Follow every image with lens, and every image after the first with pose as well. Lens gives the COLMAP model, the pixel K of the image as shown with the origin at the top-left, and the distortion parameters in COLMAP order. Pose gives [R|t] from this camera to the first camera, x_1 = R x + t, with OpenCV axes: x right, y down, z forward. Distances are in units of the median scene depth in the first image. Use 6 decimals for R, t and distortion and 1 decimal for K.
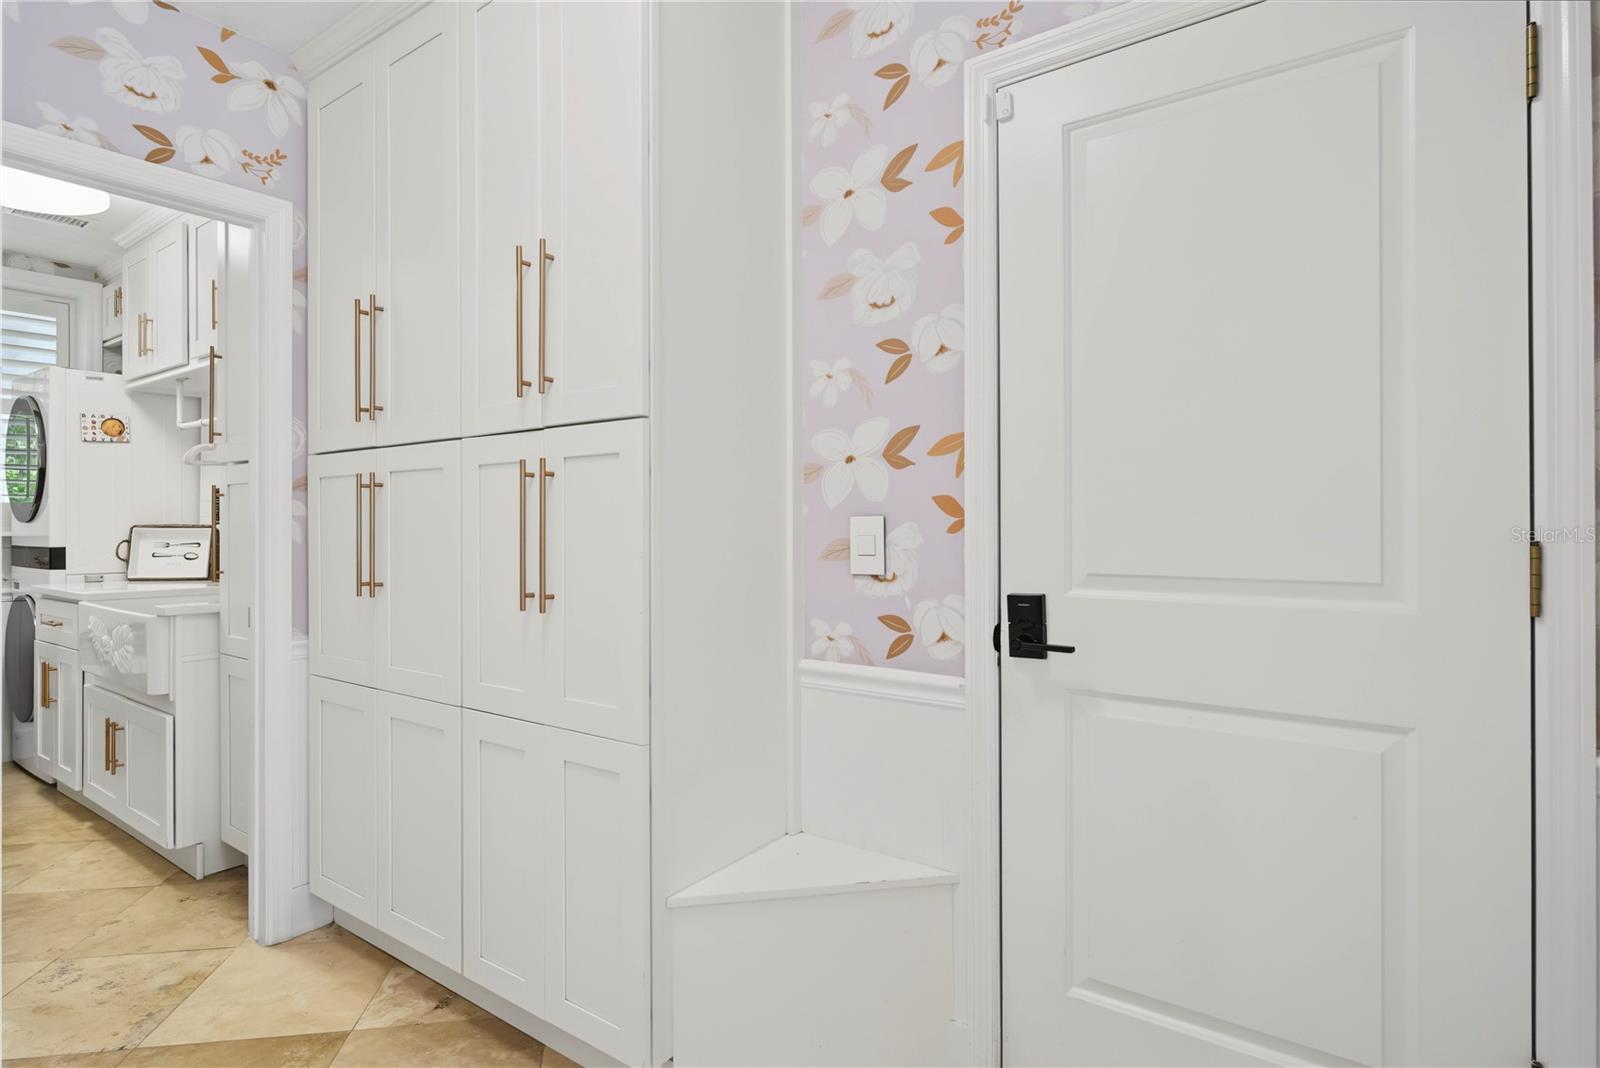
lens RADIAL K [[830.3, 0, 803.5], [0, 830.3, 534.1], [0, 0, 1]] dist [-0.006576, 0.001547]
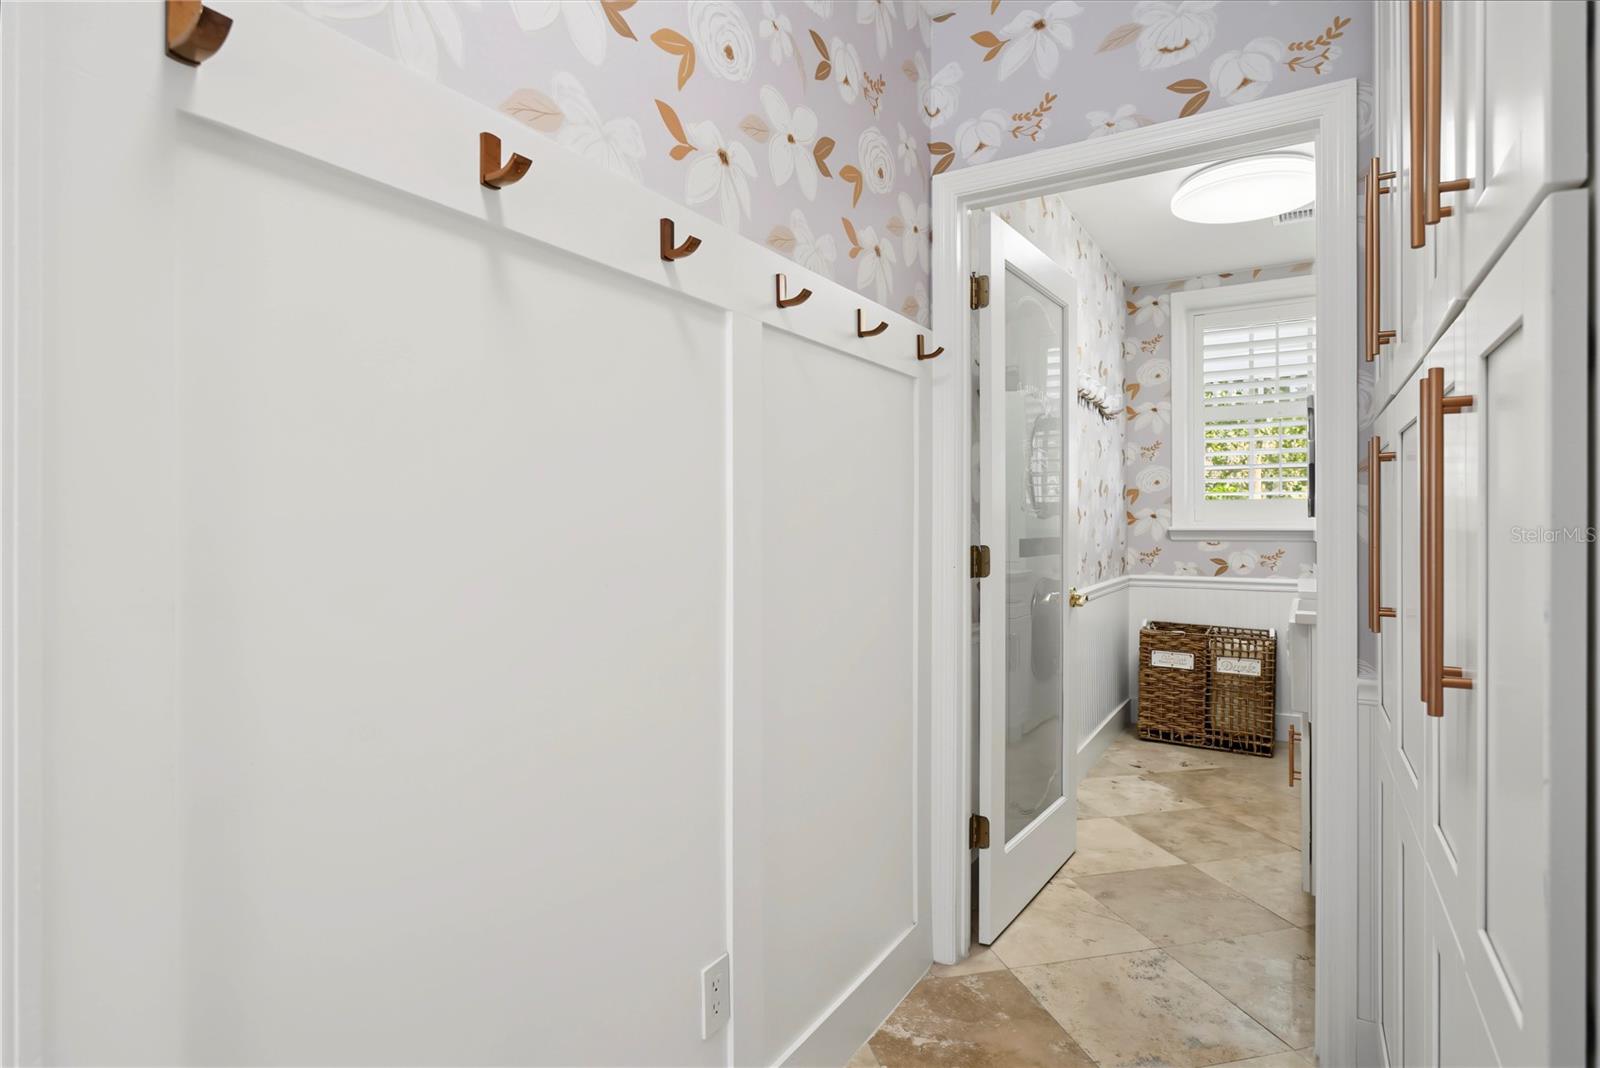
lens RADIAL K [[830.3, 0, 803.0], [0, 830.3, 524.8], [0, 0, 1]] dist [-0.006576, 0.001547]
pose [[0.078986, 0.002938, -0.996871, 0.076221], [-0.012041, 0.999926, 0.001993, -0.001981], [0.996803, 0.011846, 0.079015, 0.493135]]
